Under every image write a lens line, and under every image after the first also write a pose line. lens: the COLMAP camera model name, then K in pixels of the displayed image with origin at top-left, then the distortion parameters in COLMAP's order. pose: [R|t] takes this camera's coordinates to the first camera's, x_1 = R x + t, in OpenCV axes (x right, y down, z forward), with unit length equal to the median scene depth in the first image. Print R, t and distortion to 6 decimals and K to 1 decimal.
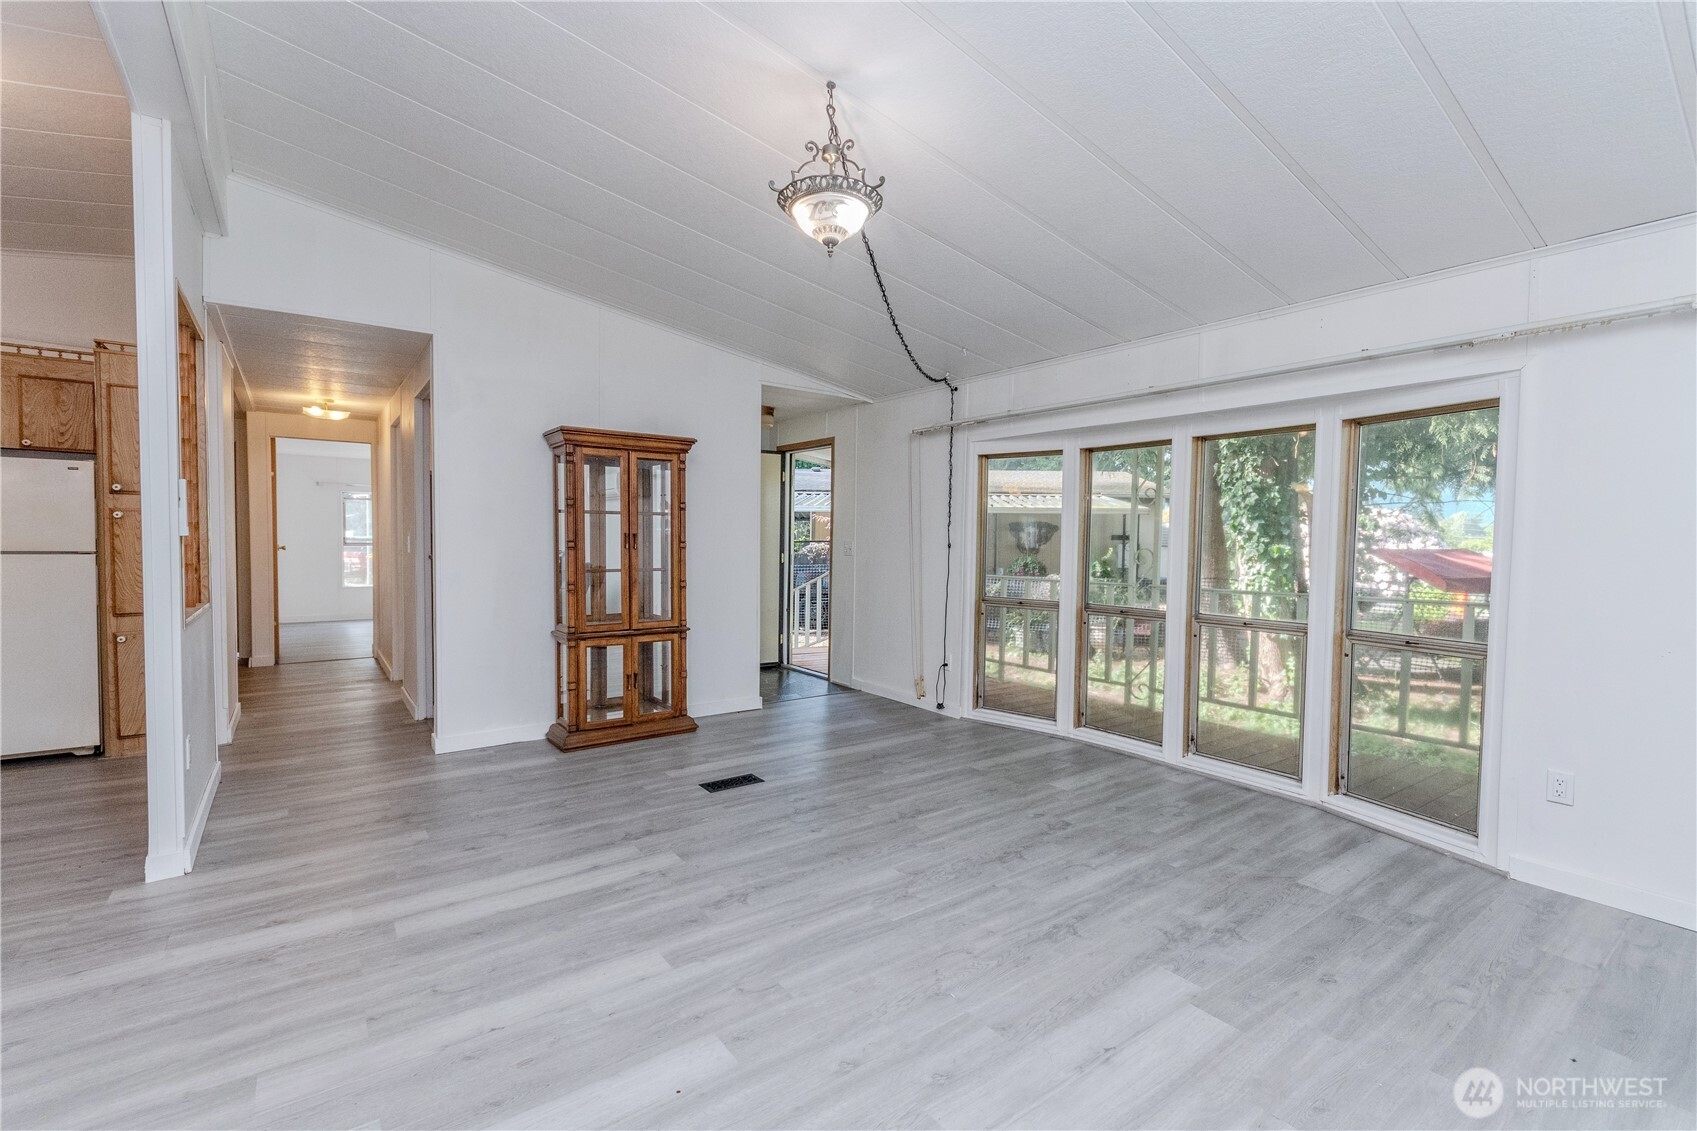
lens RADIAL K [[745.0, 0, 839.1], [0, 745.0, 570.5], [0, 0, 1]] dist [0.006397, -0.000792]
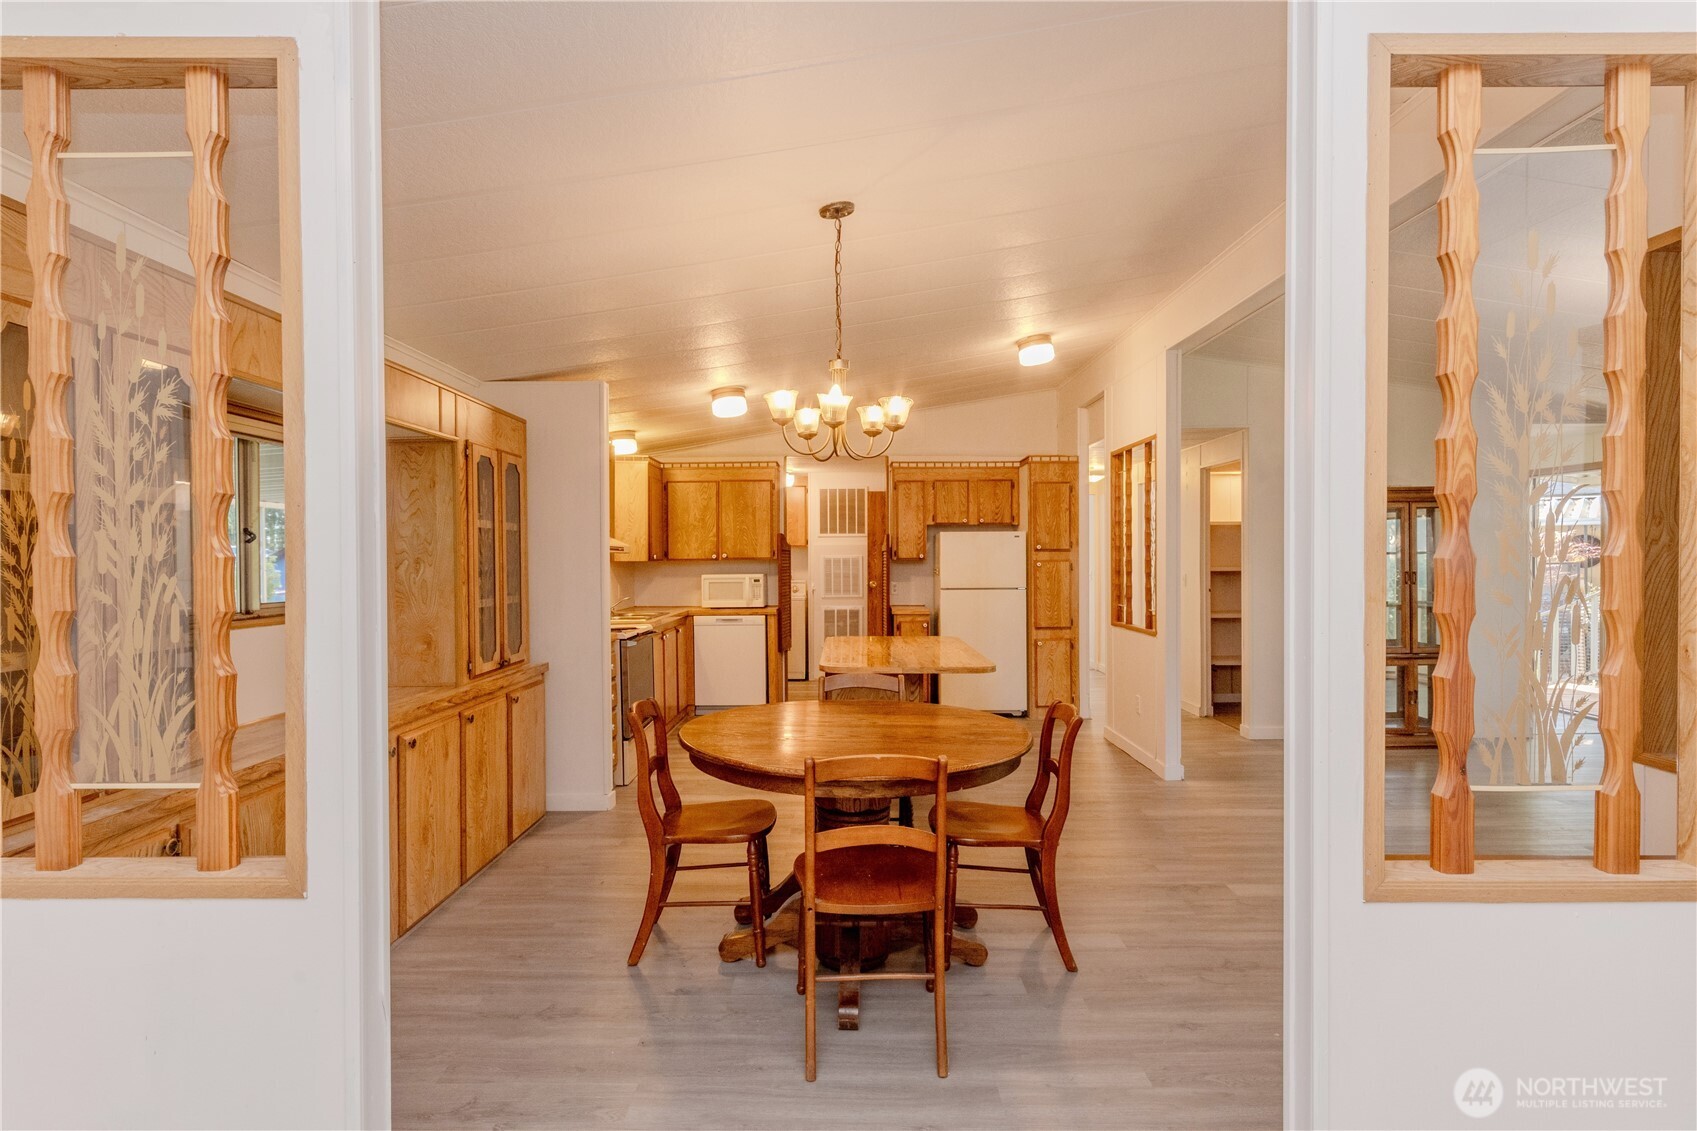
lens RADIAL K [[866.4, 0, 849.9], [0, 866.4, 566.3], [0, 0, 1]] dist [-0.002621, -0.000751]
pose [[0.815371, -0.013529, -0.578780, -0.235775], [-0.004188, 0.999563, -0.029264, -0.015760], [0.578923, 0.026285, 0.814958, -0.713140]]
